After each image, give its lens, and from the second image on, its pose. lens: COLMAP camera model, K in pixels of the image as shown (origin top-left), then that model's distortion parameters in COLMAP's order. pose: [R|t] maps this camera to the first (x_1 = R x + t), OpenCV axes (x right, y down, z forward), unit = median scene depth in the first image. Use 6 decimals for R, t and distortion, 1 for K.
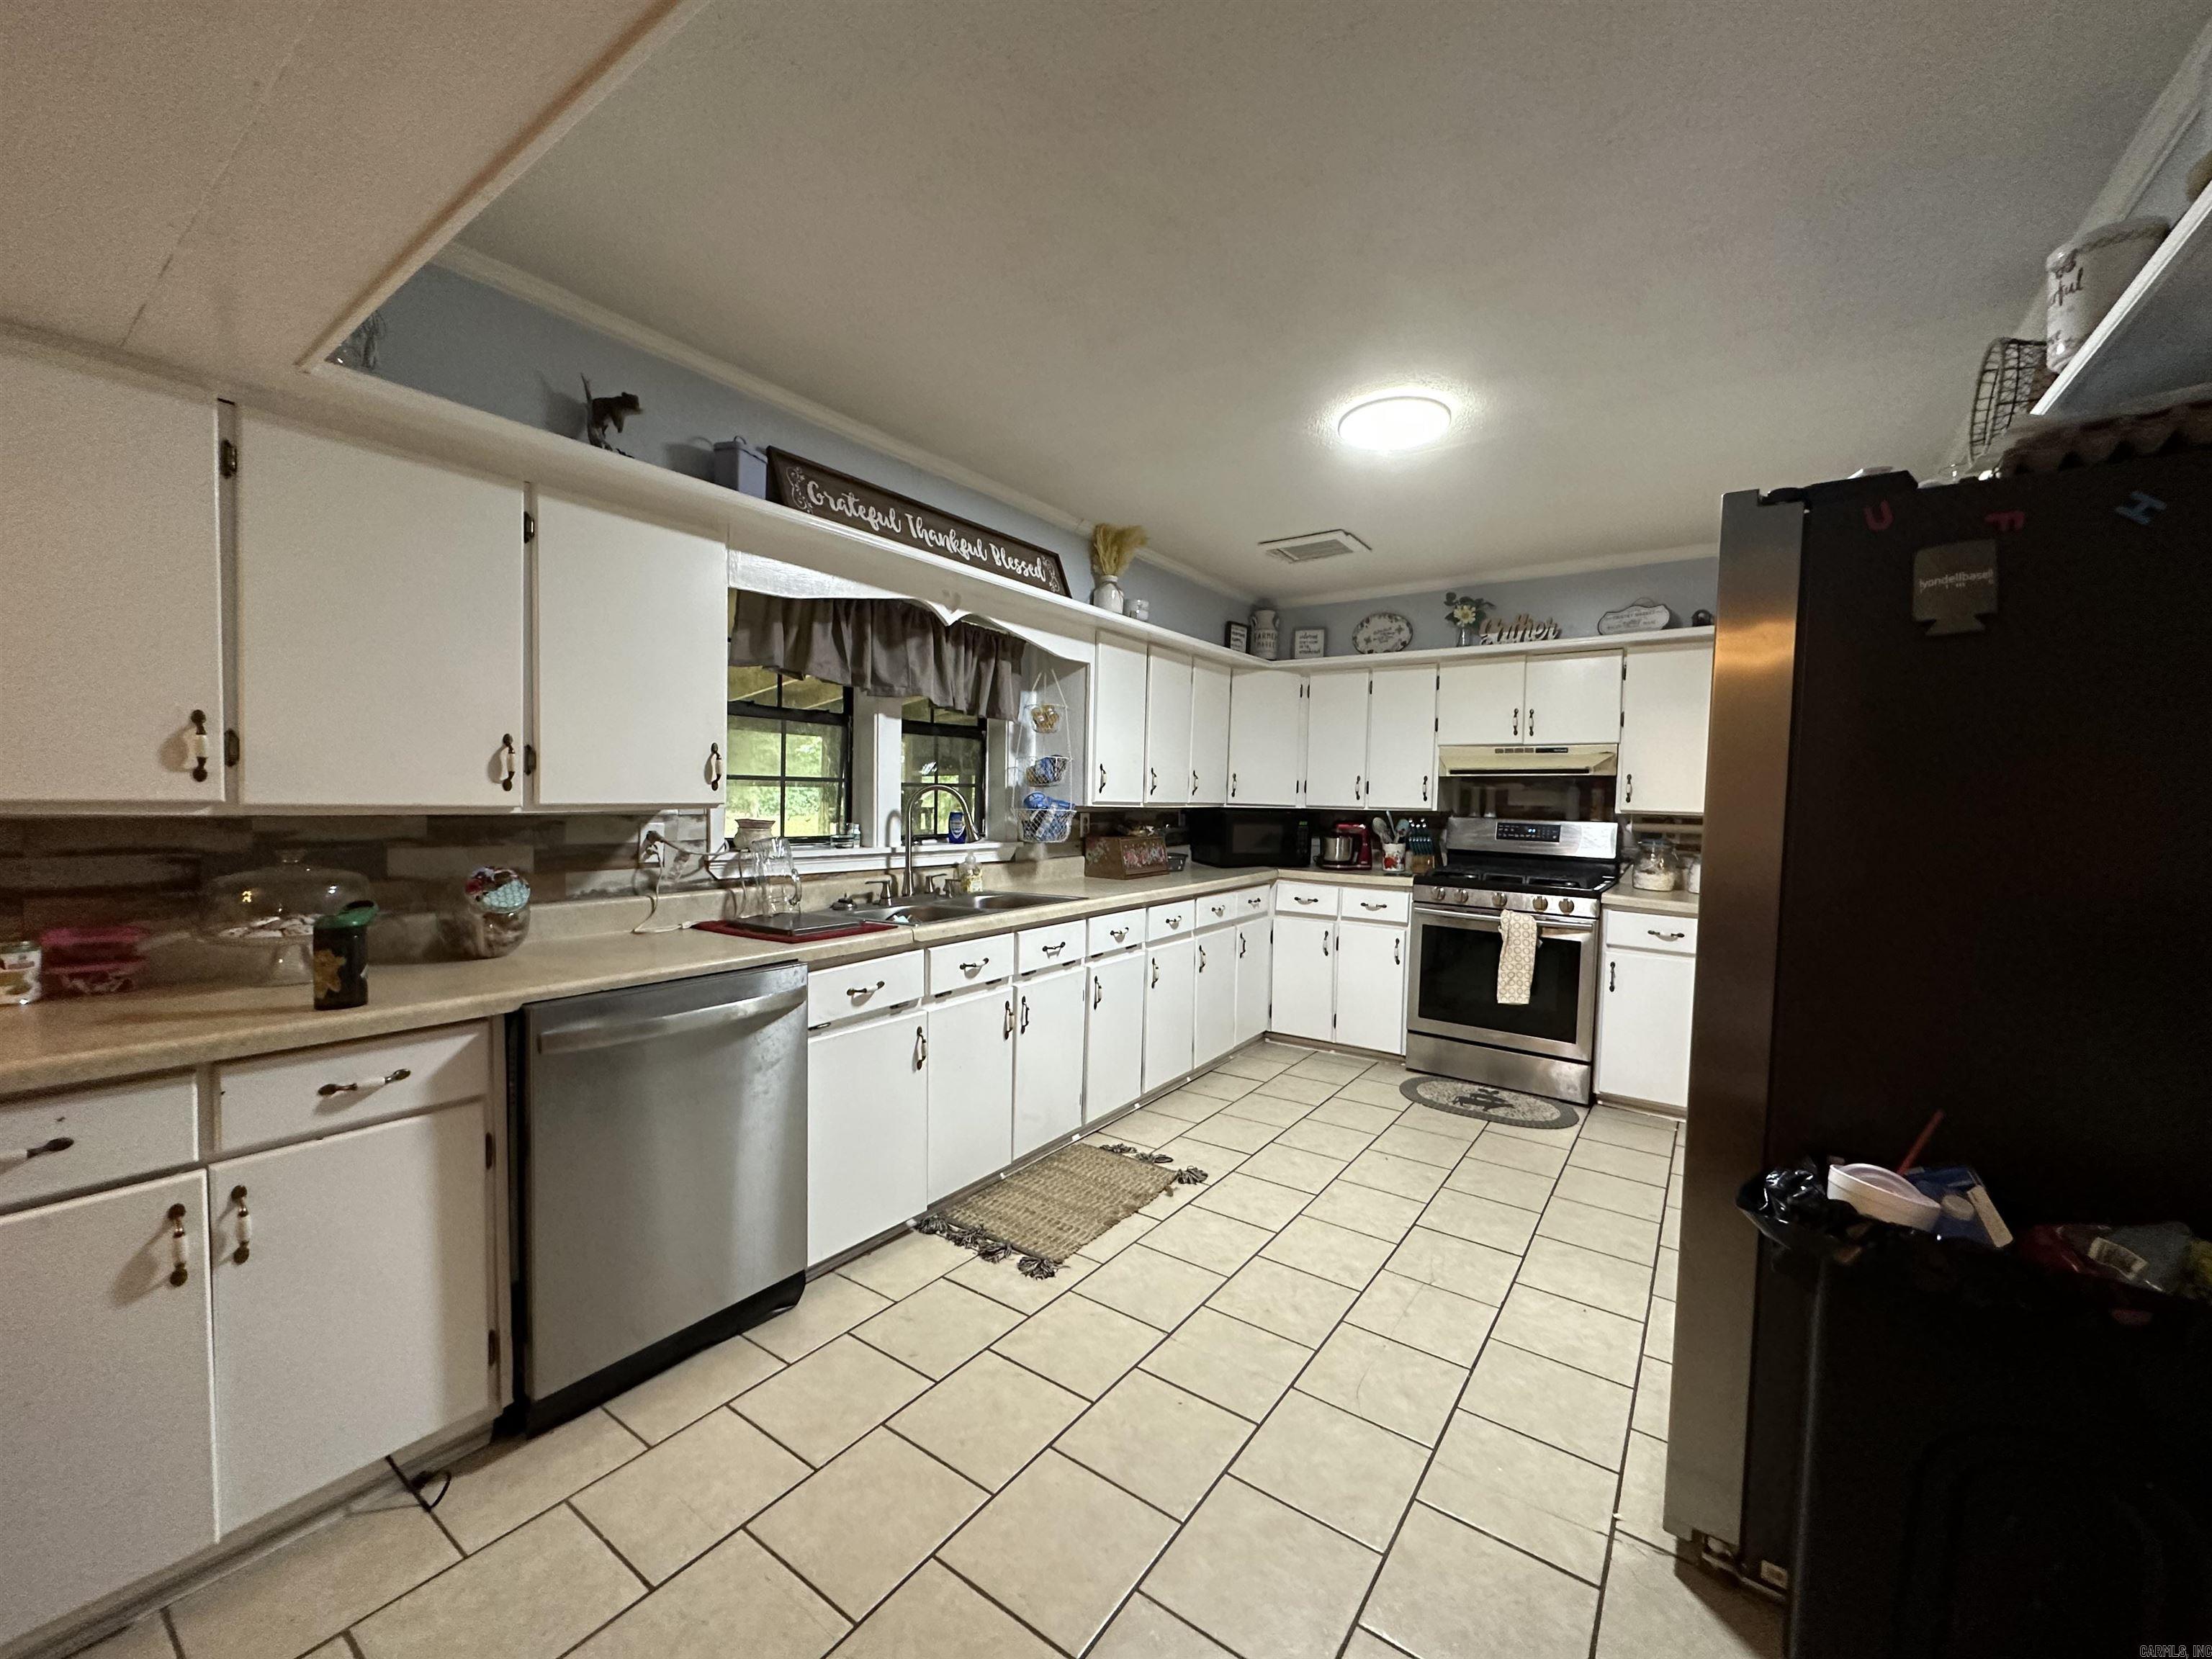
lens RADIAL K [[883.3, 0, 1108.9], [0, 883.3, 830.1], [0, 0, 1]] dist [0.000700, -0.000010]
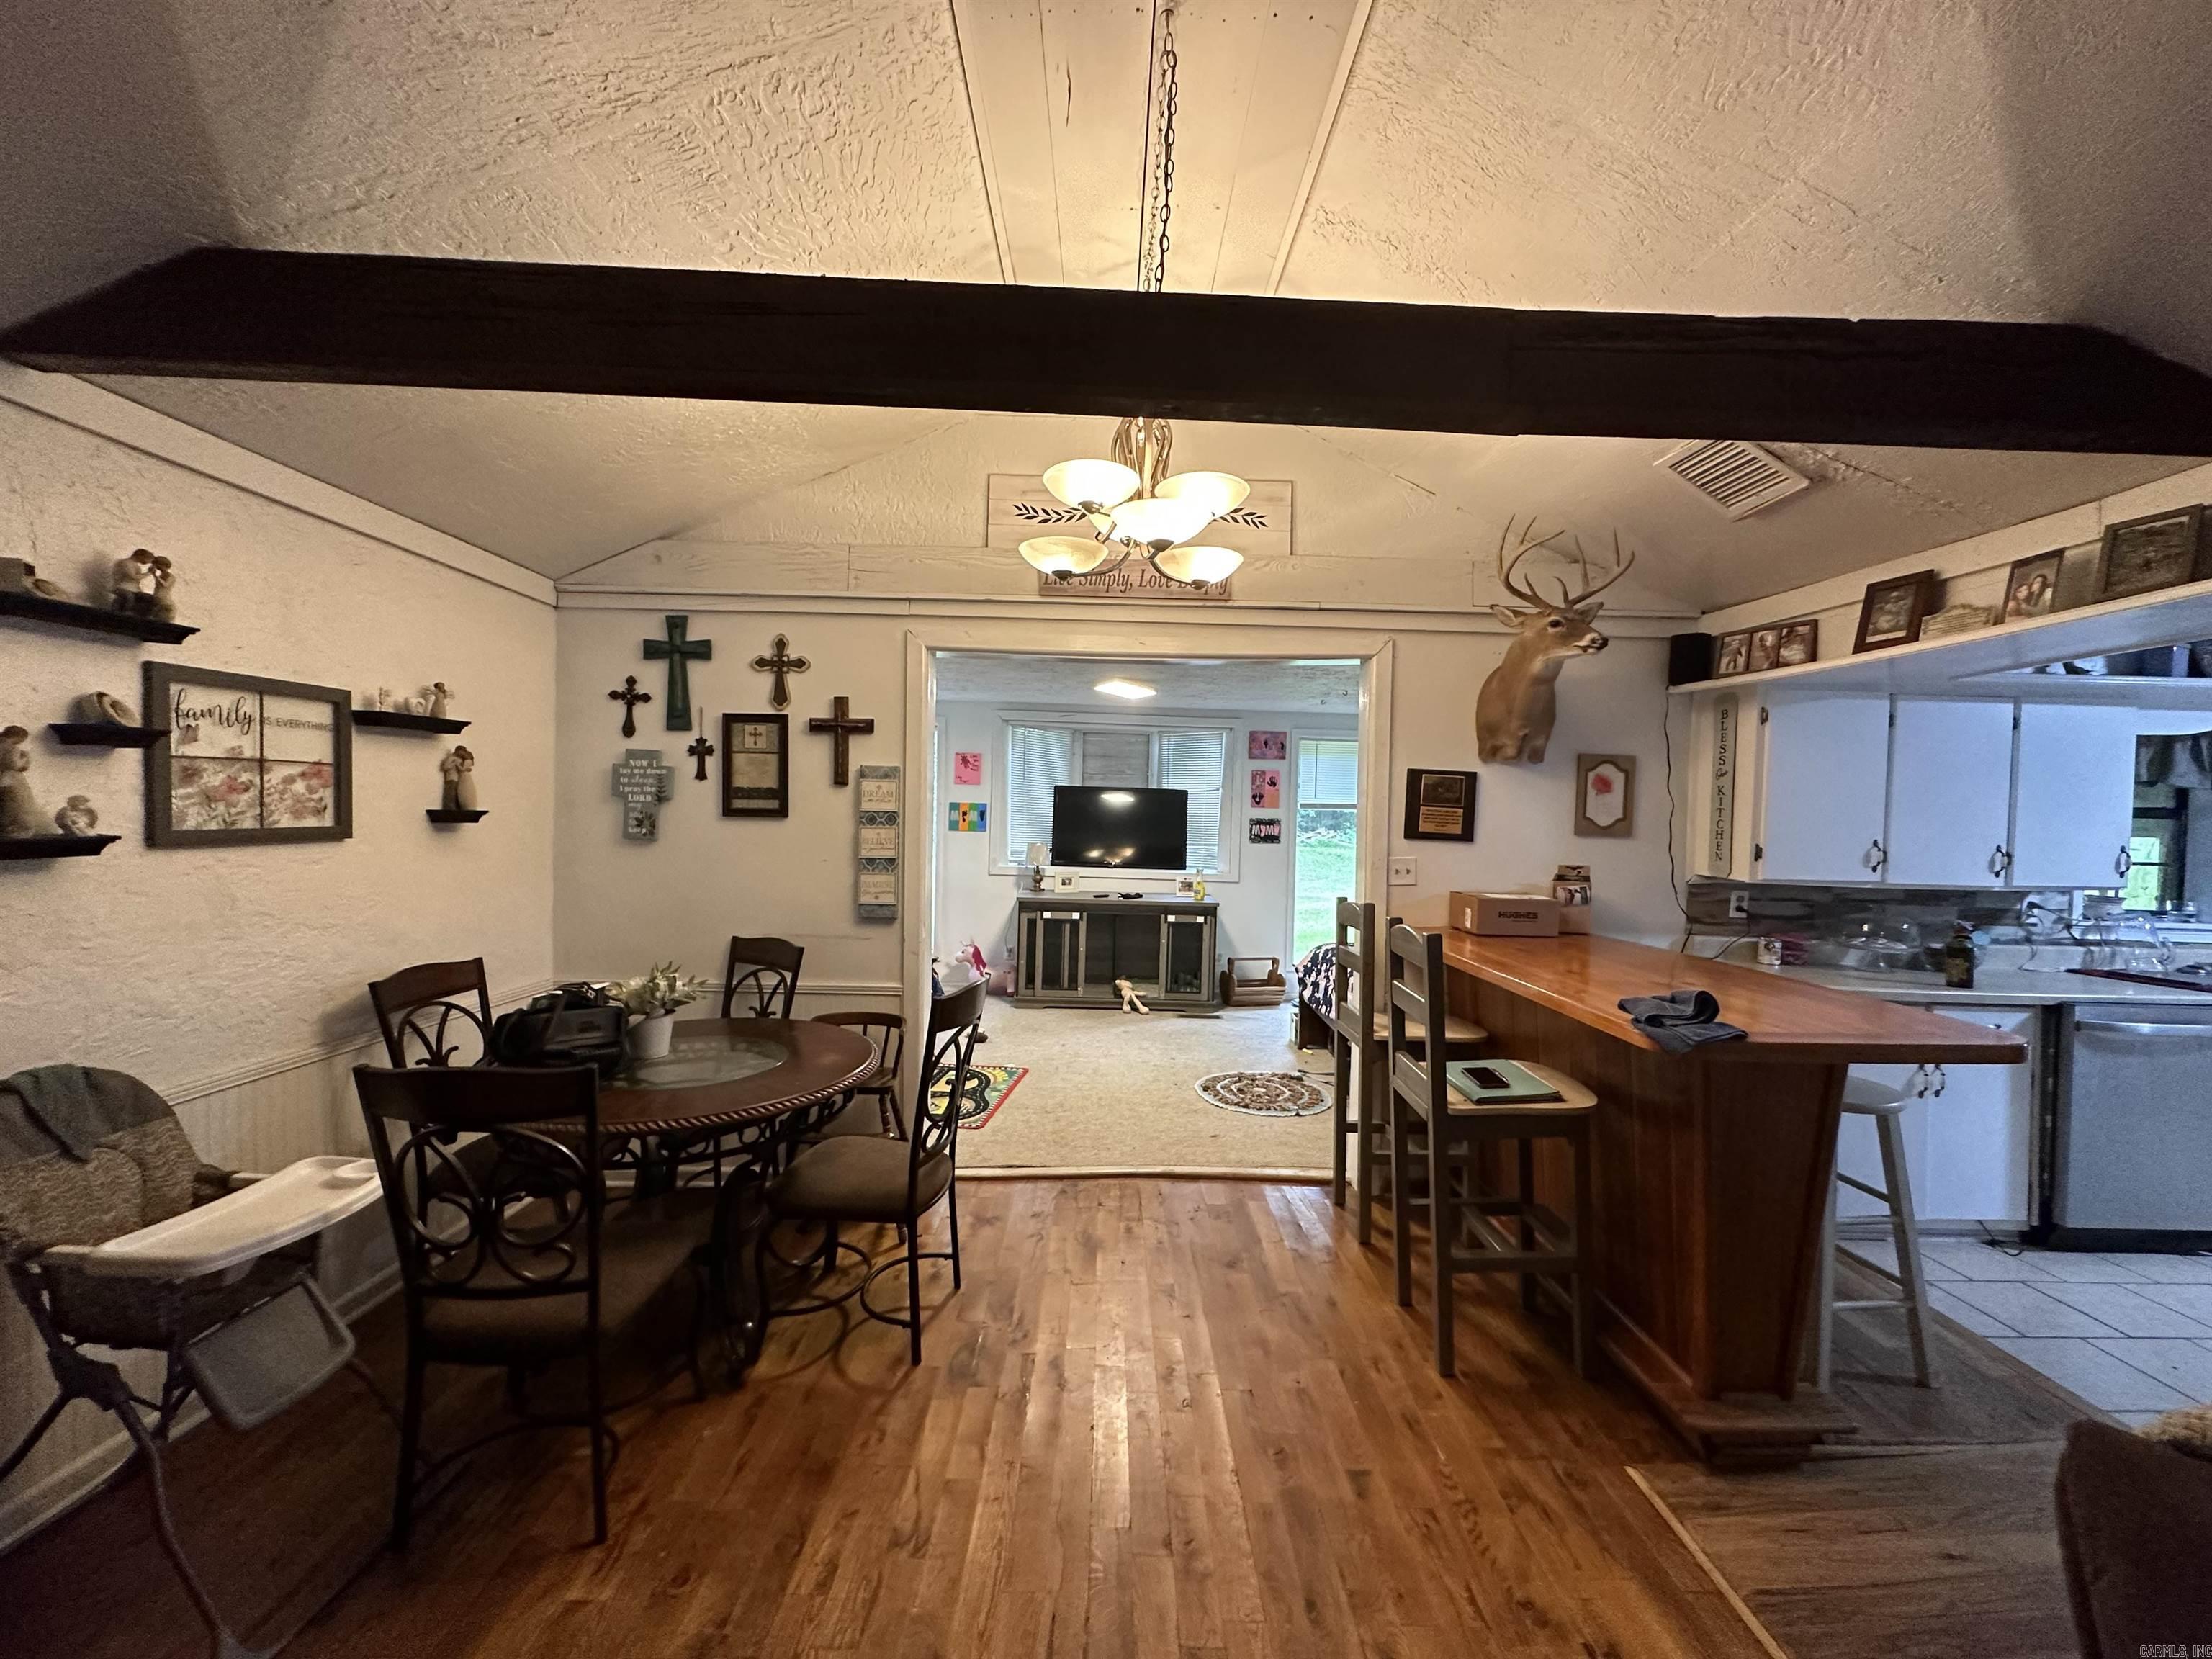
lens RADIAL K [[883.3, 0, 1108.9], [0, 883.3, 830.1], [0, 0, 1]] dist [0.000700, -0.000010]
pose [[0.587630, 0.009078, -0.809079, -0.252333], [-0.044013, 0.998815, -0.020759, -0.020852], [0.807932, 0.047809, 0.587334, -1.187266]]
